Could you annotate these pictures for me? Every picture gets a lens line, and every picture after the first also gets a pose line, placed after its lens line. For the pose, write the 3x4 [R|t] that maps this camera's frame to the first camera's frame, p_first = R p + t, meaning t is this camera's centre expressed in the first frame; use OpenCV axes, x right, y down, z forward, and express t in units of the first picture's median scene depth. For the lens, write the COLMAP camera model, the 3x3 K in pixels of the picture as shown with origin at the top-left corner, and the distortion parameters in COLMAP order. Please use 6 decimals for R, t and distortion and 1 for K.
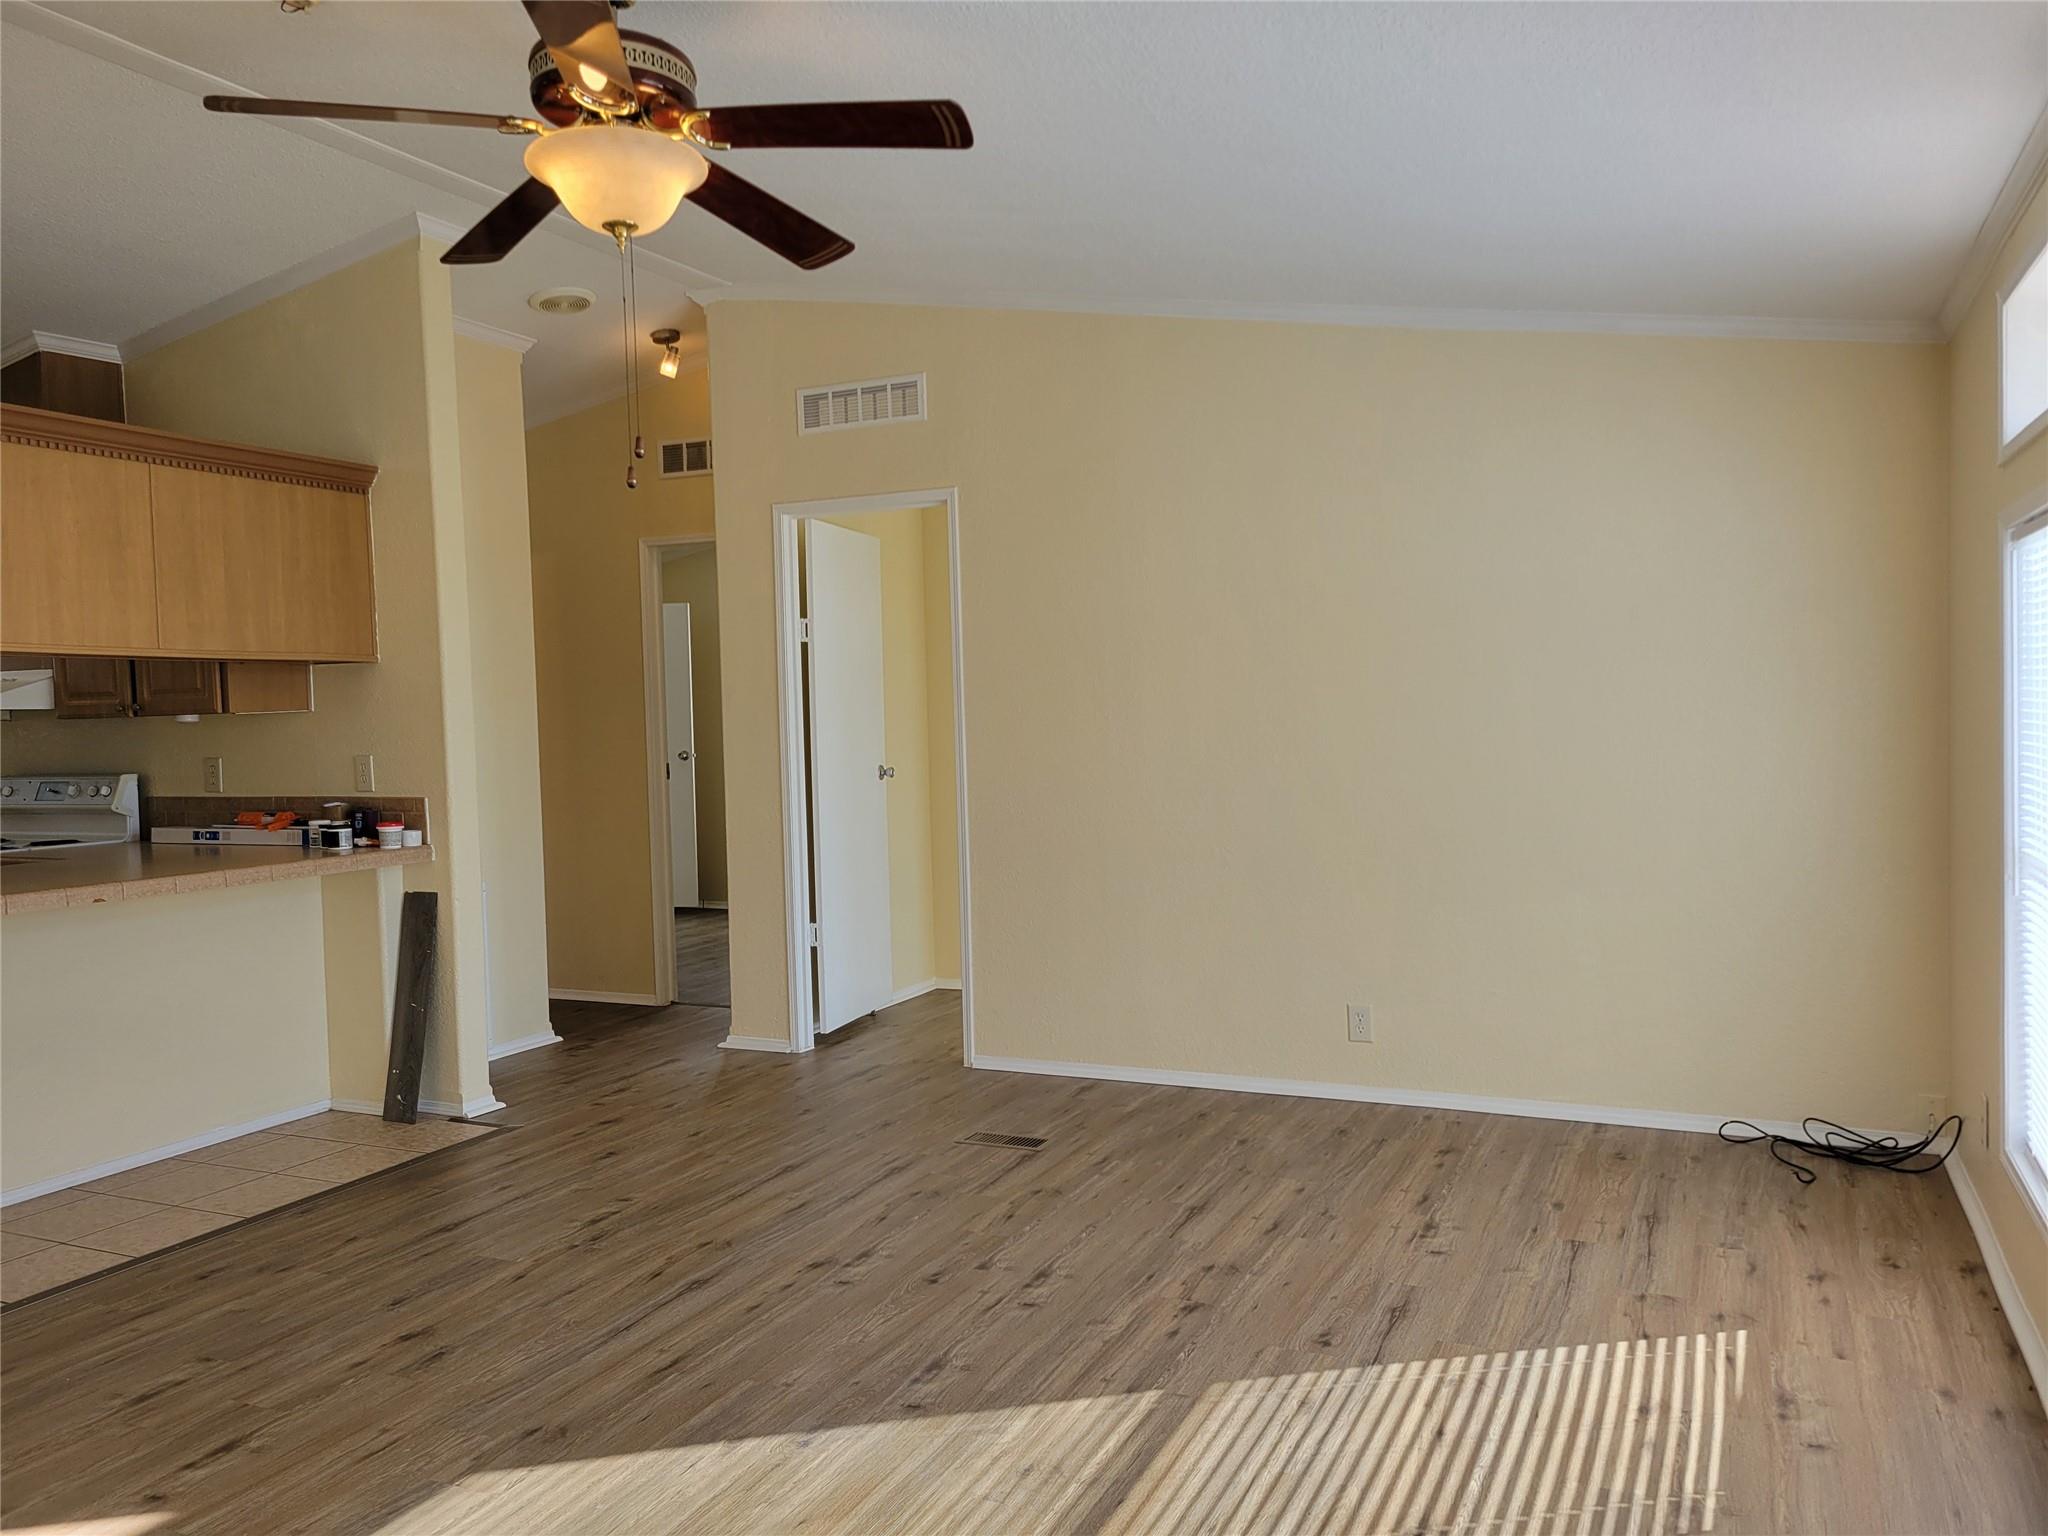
lens RADIAL K [[1538.1, 0, 1008.8], [0, 1538.1, 773.1], [0, 0, 1]] dist [0.066374, -0.049099]
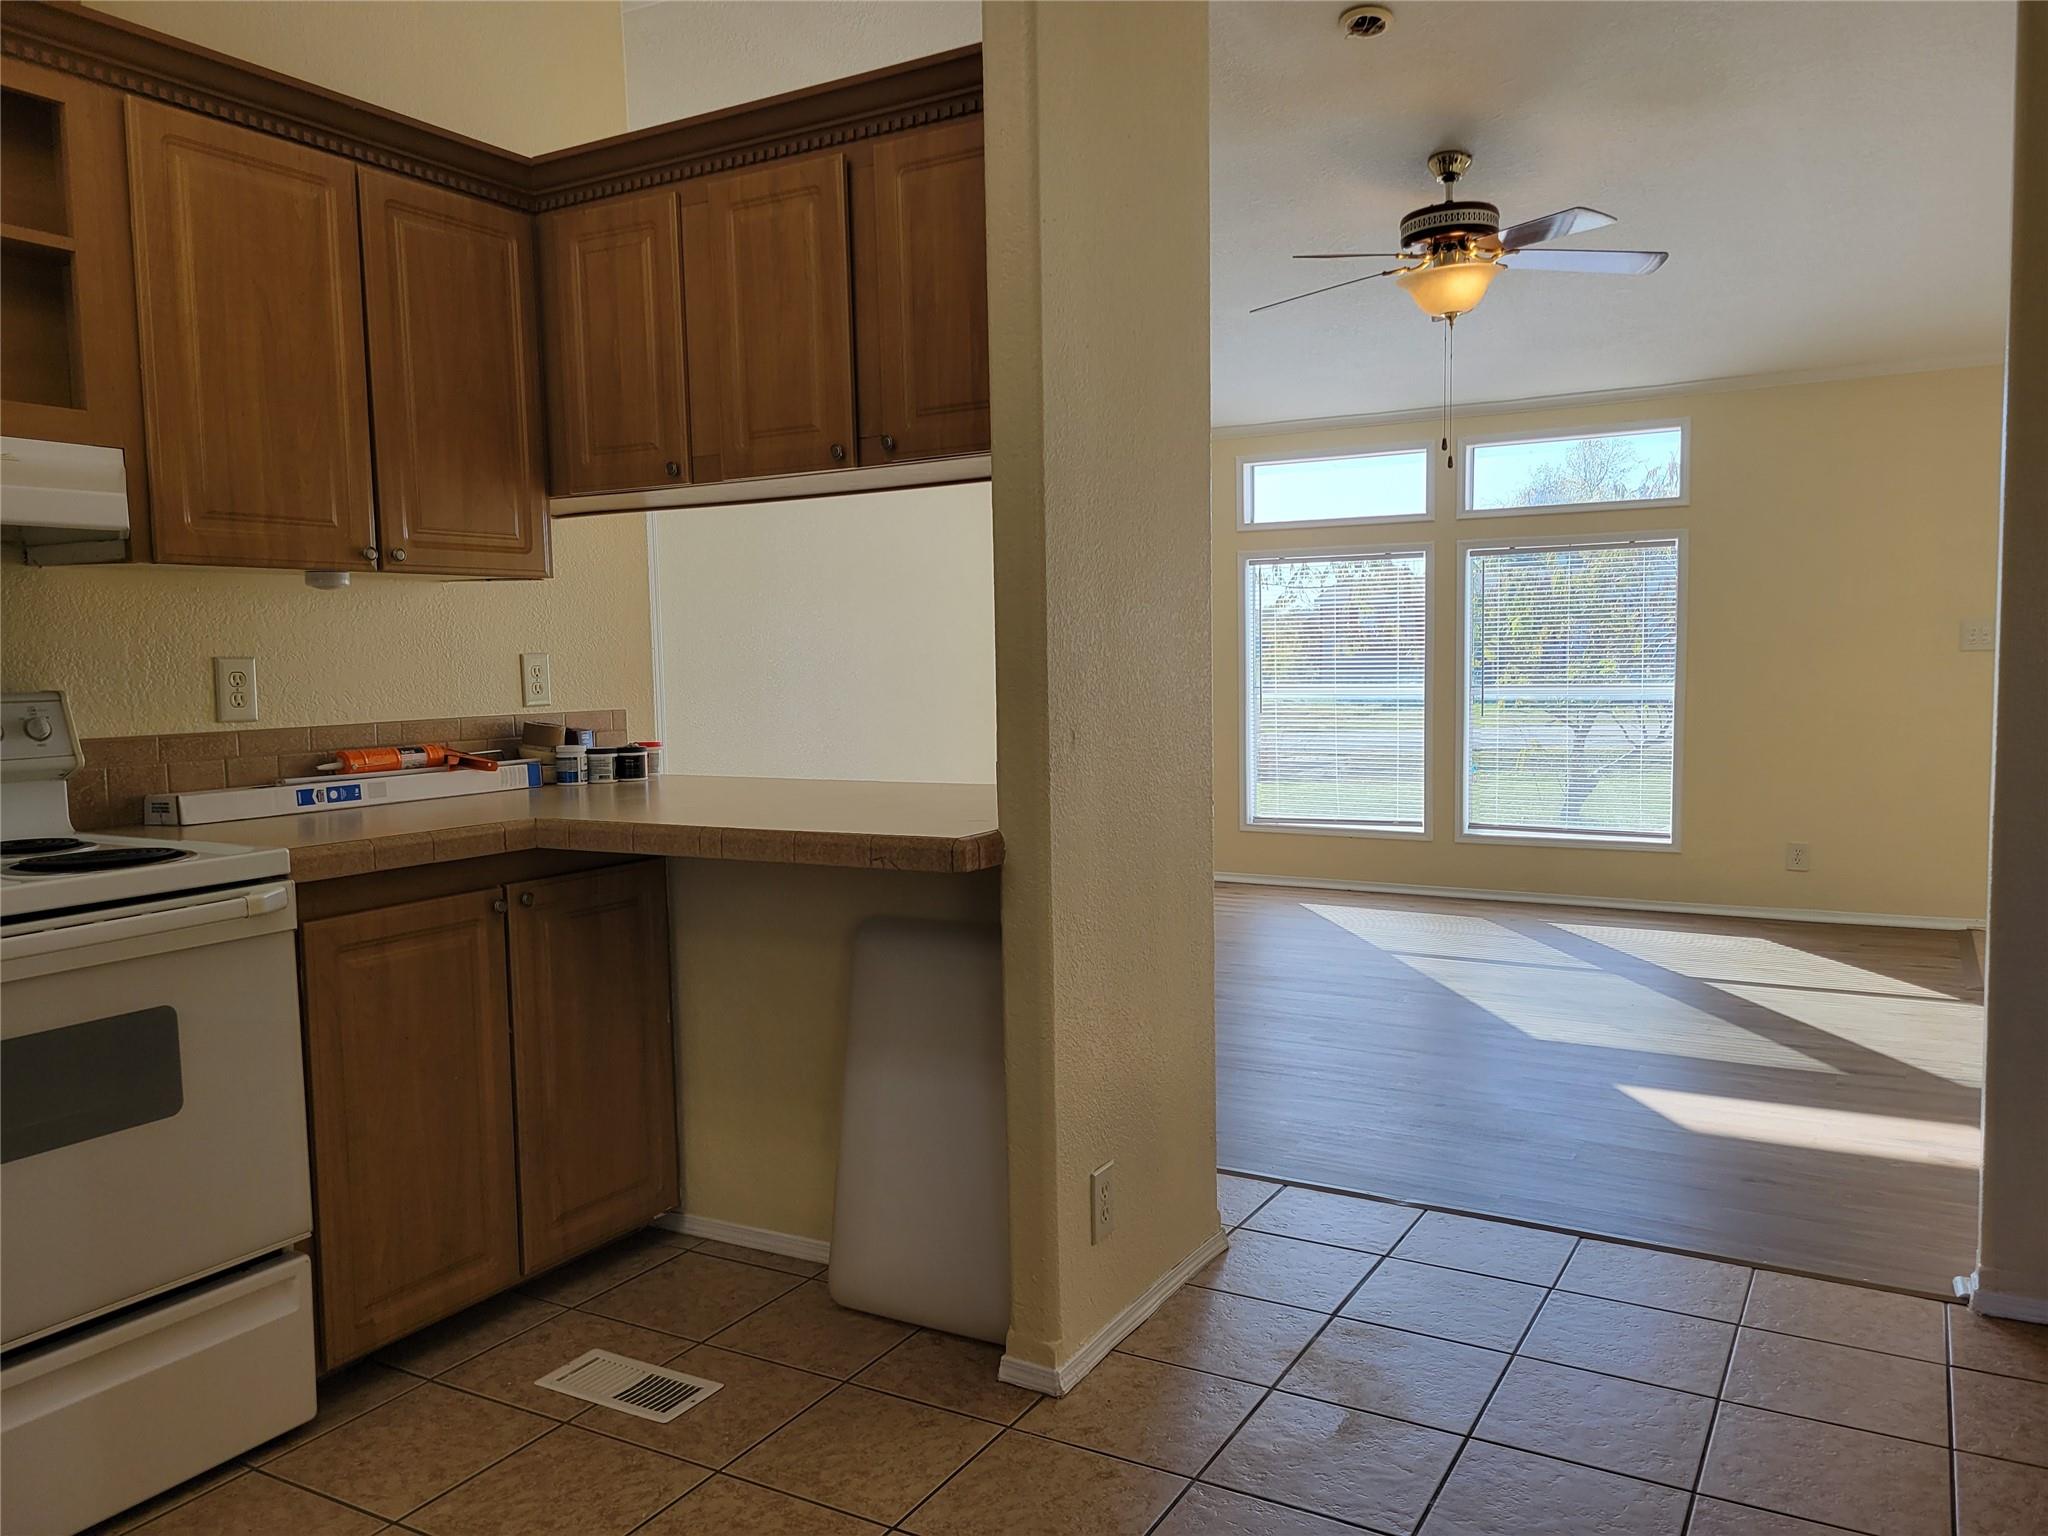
lens RADIAL K [[1526.4, 0, 1031.5], [0, 1526.4, 786.9], [0, 0, 1]] dist [0.056210, -0.061540]
pose [[0.070602, -0.062380, 0.995552, -1.075568], [0.055839, 0.996725, 0.058493, 0.019829], [-0.995940, 0.051461, 0.073854, 0.736655]]
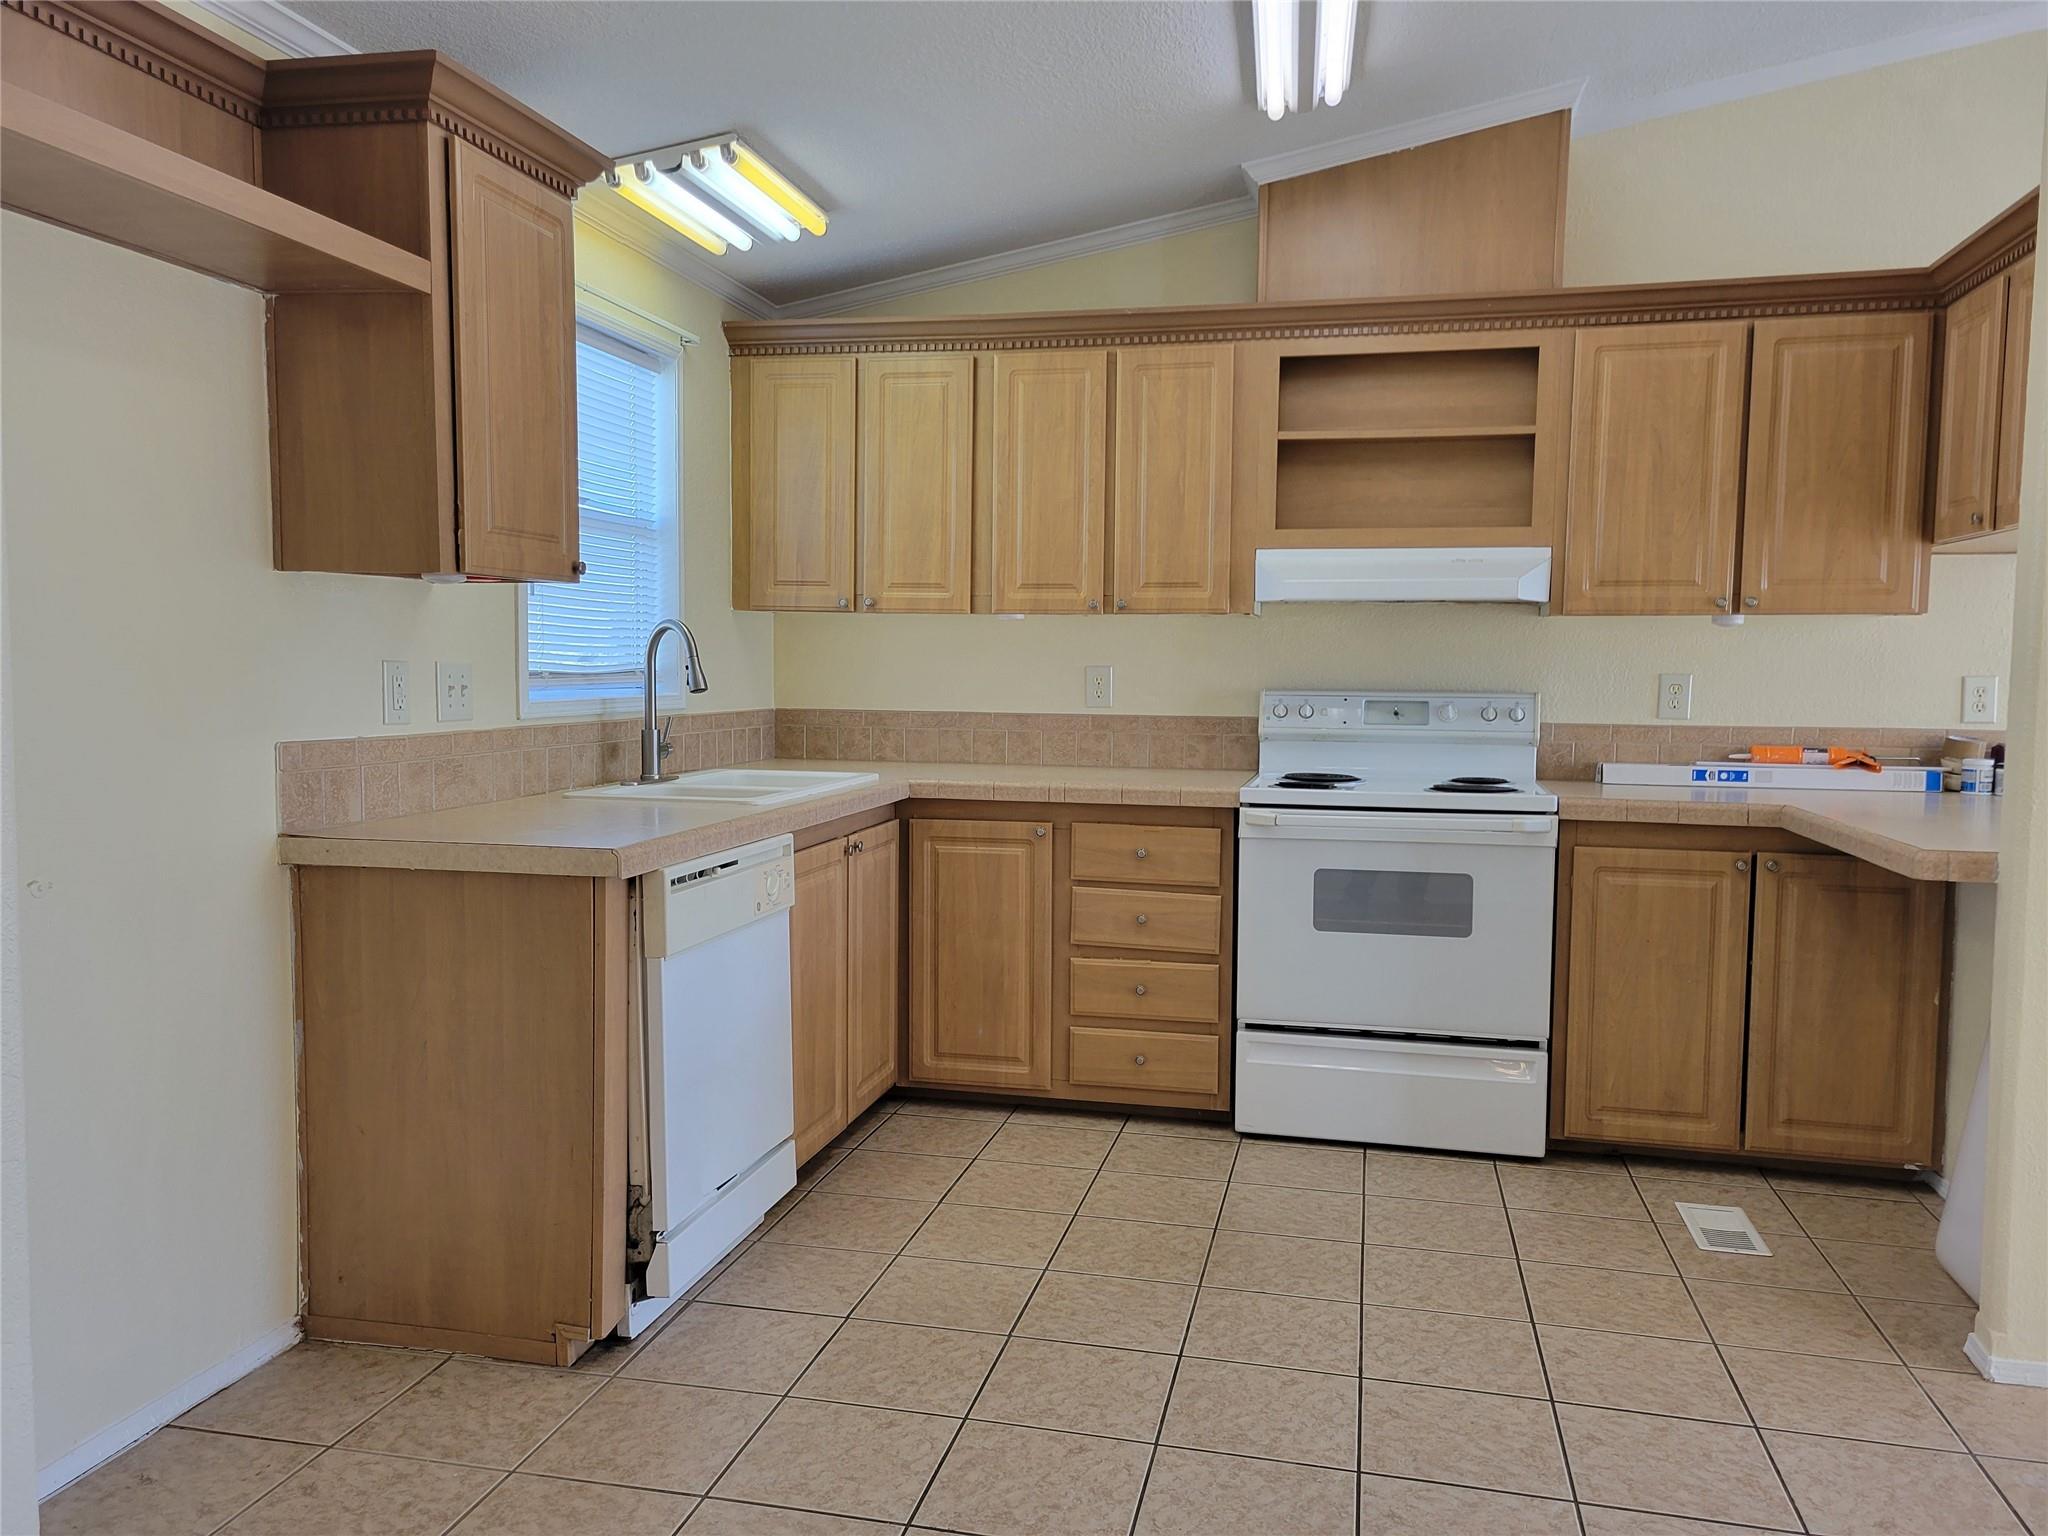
lens RADIAL K [[1538.1, 0, 1008.8], [0, 1538.1, 773.1], [0, 0, 1]] dist [0.066374, -0.049099]
pose [[0.977057, 0.019758, 0.212058, -1.048751], [-0.026804, 0.999178, 0.030403, 0.025850], [-0.211283, -0.035389, 0.976784, 0.344730]]
